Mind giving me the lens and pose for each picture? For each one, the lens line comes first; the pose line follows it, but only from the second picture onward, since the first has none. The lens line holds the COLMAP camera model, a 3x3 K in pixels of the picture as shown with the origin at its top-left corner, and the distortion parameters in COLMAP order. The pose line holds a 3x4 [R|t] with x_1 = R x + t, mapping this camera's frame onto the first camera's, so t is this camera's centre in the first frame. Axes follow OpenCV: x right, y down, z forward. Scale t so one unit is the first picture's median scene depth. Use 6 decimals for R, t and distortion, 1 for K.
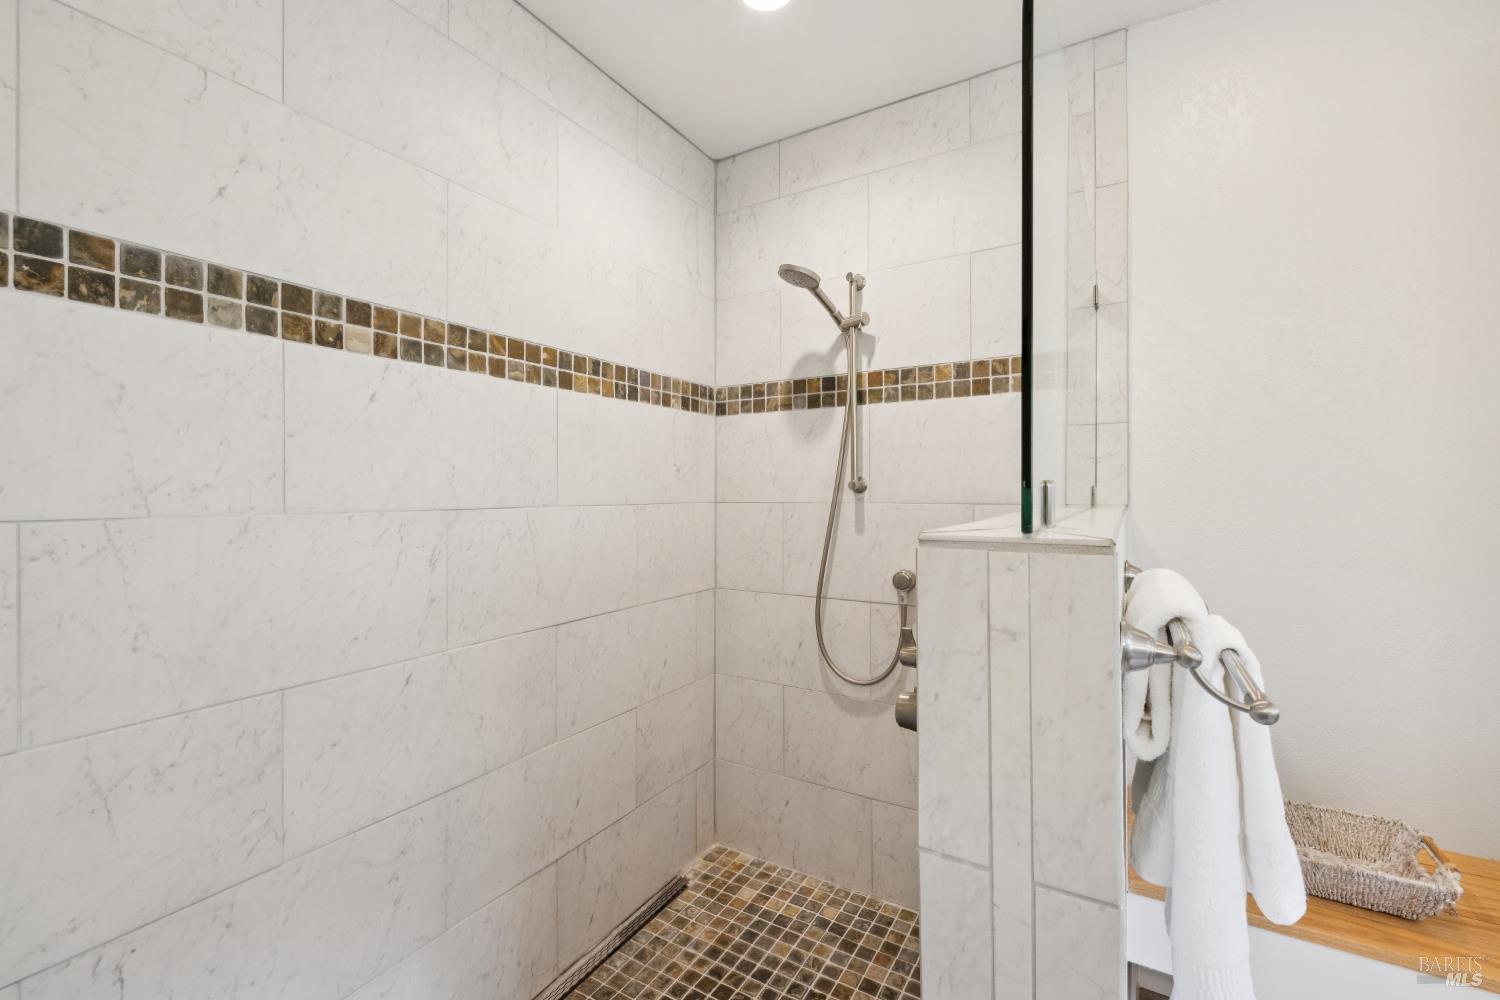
lens RADIAL K [[627.7, 0, 754.5], [0, 627.7, 486.8], [0, 0, 1]] dist [0.001165, -0.000111]
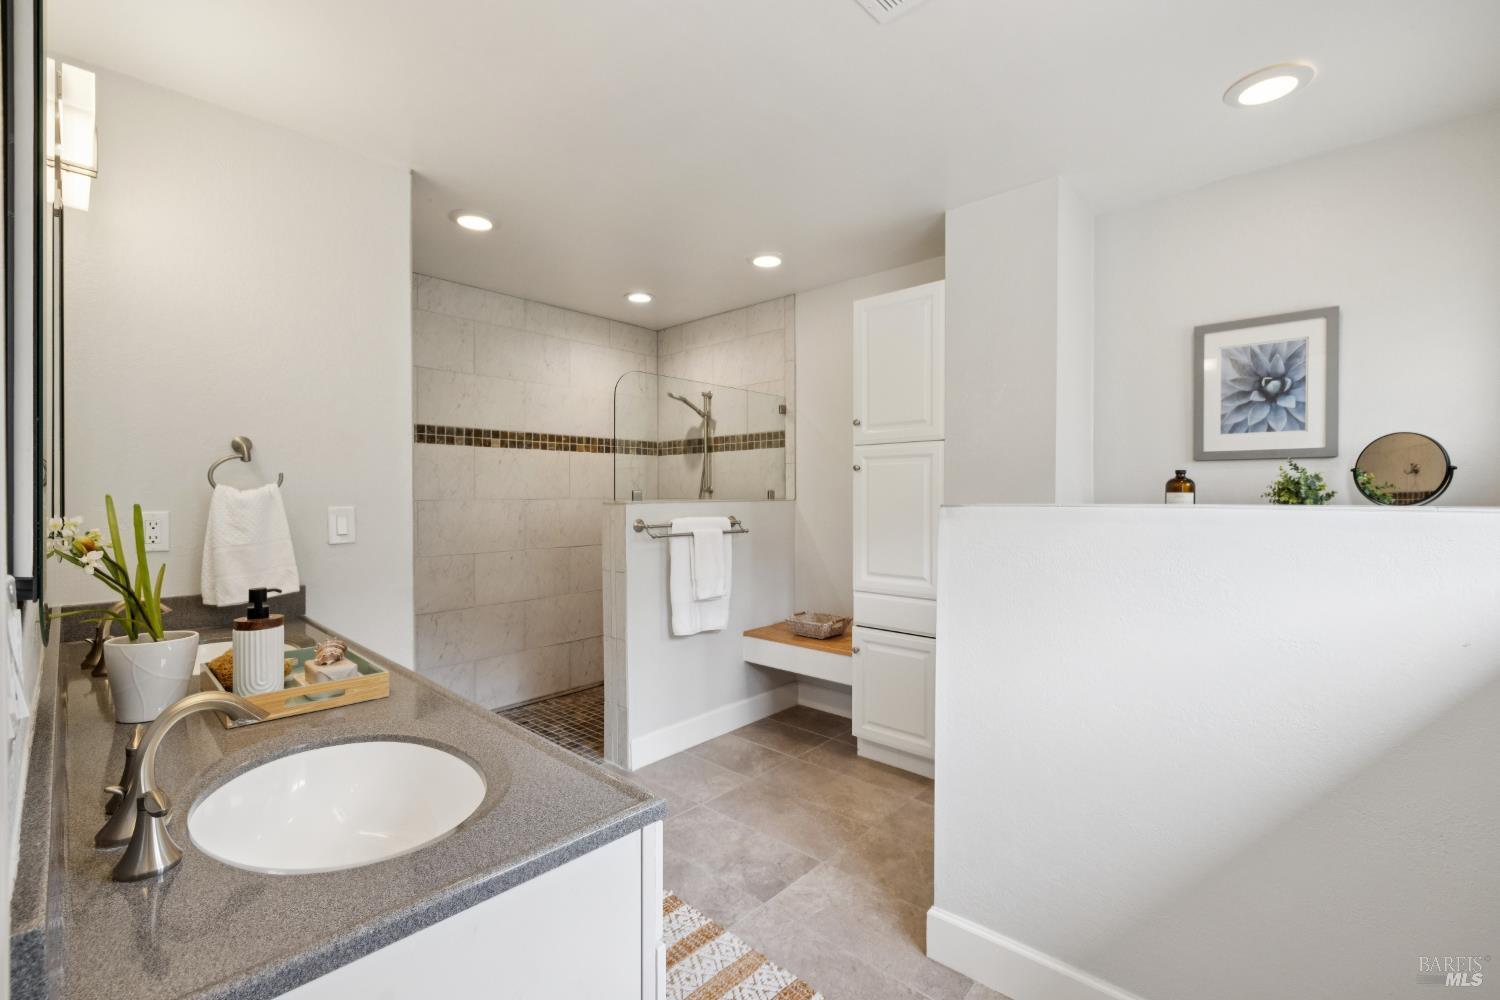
lens RADIAL K [[627.7, 0, 754.5], [0, 627.7, 486.8], [0, 0, 1]] dist [0.001165, -0.000111]
pose [[0.982088, -0.002962, -0.188397, 0.791308], [0.002211, 0.999989, -0.004198, -0.004716], [0.188408, 0.003707, 0.982084, -1.180311]]
